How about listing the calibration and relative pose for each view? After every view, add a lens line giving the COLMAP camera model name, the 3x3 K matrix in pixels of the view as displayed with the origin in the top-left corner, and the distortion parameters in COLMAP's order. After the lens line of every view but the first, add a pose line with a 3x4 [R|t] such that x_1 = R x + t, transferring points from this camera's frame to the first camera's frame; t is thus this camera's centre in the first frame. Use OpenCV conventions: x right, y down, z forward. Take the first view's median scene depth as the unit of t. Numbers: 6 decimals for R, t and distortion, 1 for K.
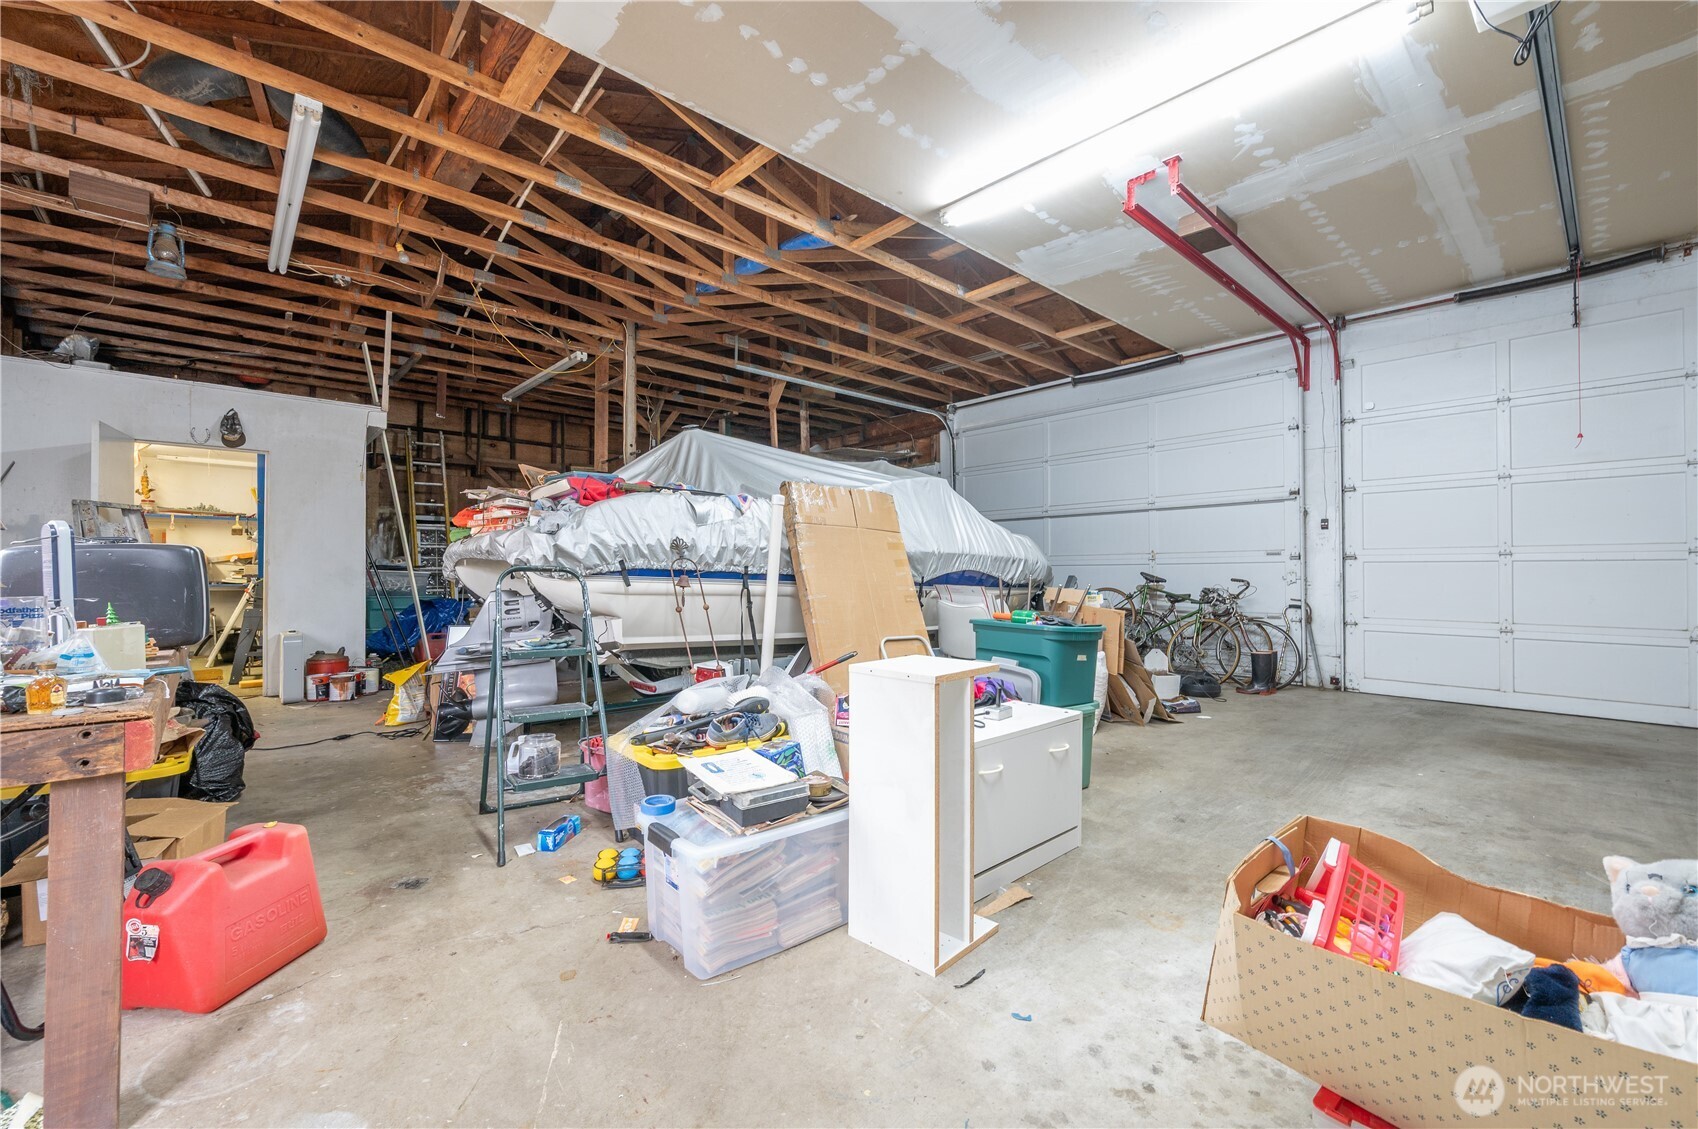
lens RADIAL K [[690.3, 0, 849.0], [0, 690.3, 564.5], [0, 0, 1]] dist [-0.000200, -0.000173]
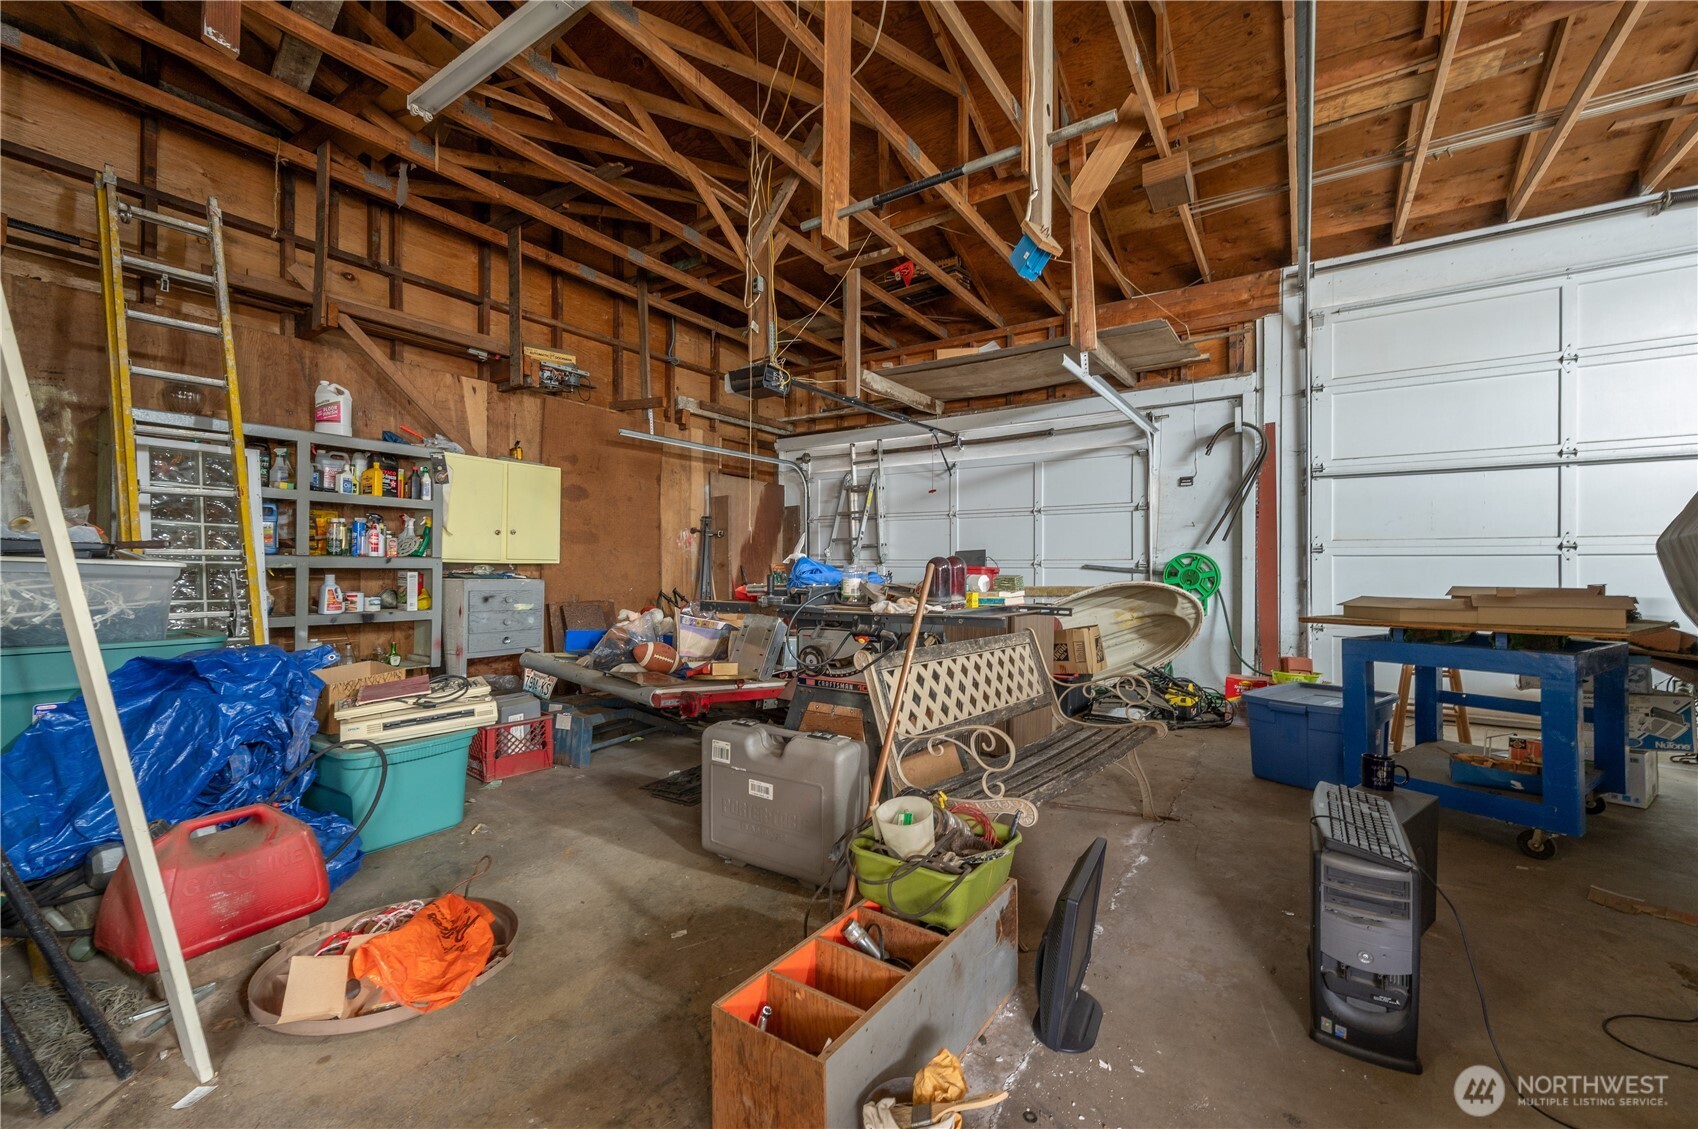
lens RADIAL K [[676.7, 0, 849.0], [0, 676.7, 564.5], [0, 0, 1]] dist [-0.003082, -0.000376]
pose [[0.971334, 0.001502, 0.237716, -0.375454], [-0.005054, 0.999884, 0.014336, 0.005646], [-0.237667, -0.015127, 0.971229, 0.612692]]
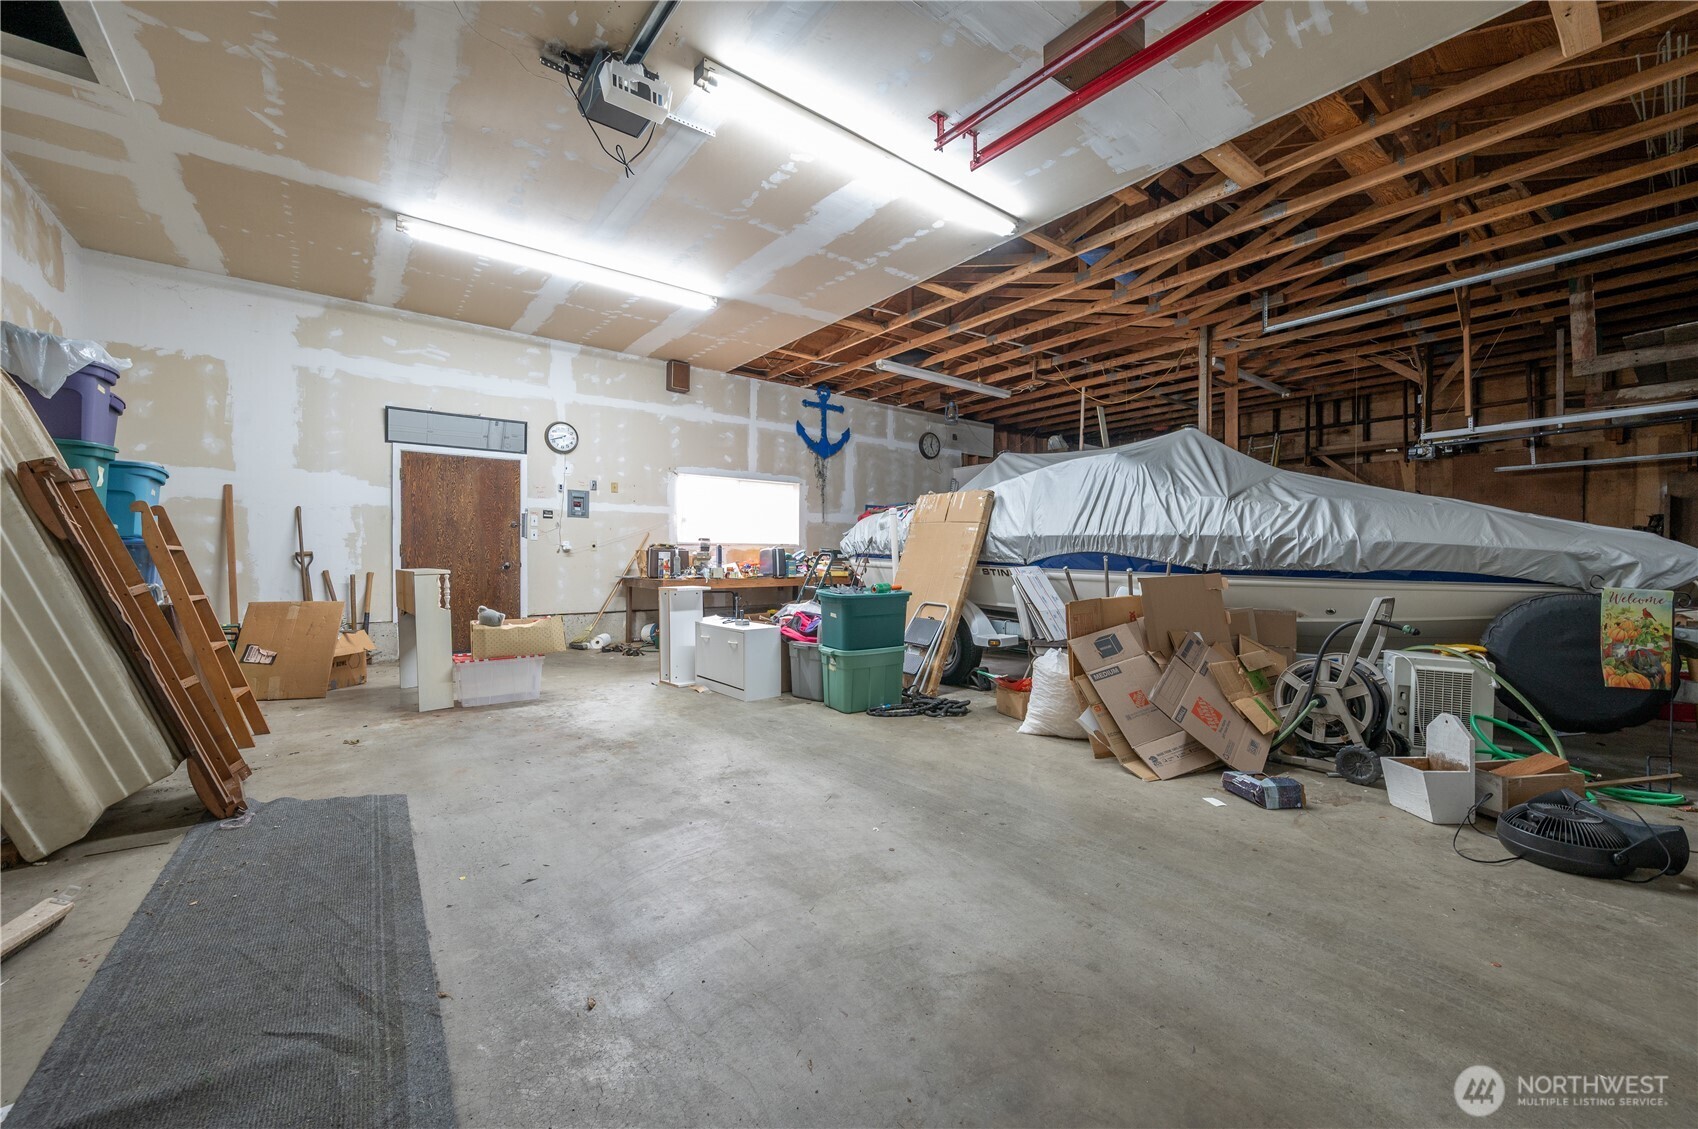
lens RADIAL K [[676.7, 0, 849.0], [0, 676.7, 564.5], [0, 0, 1]] dist [-0.003082, -0.000376]
pose [[-0.076758, 0.008810, -0.997011, 0.643323], [0.007738, 0.999936, 0.008240, 0.008493], [0.997020, -0.007082, -0.076822, 0.431358]]
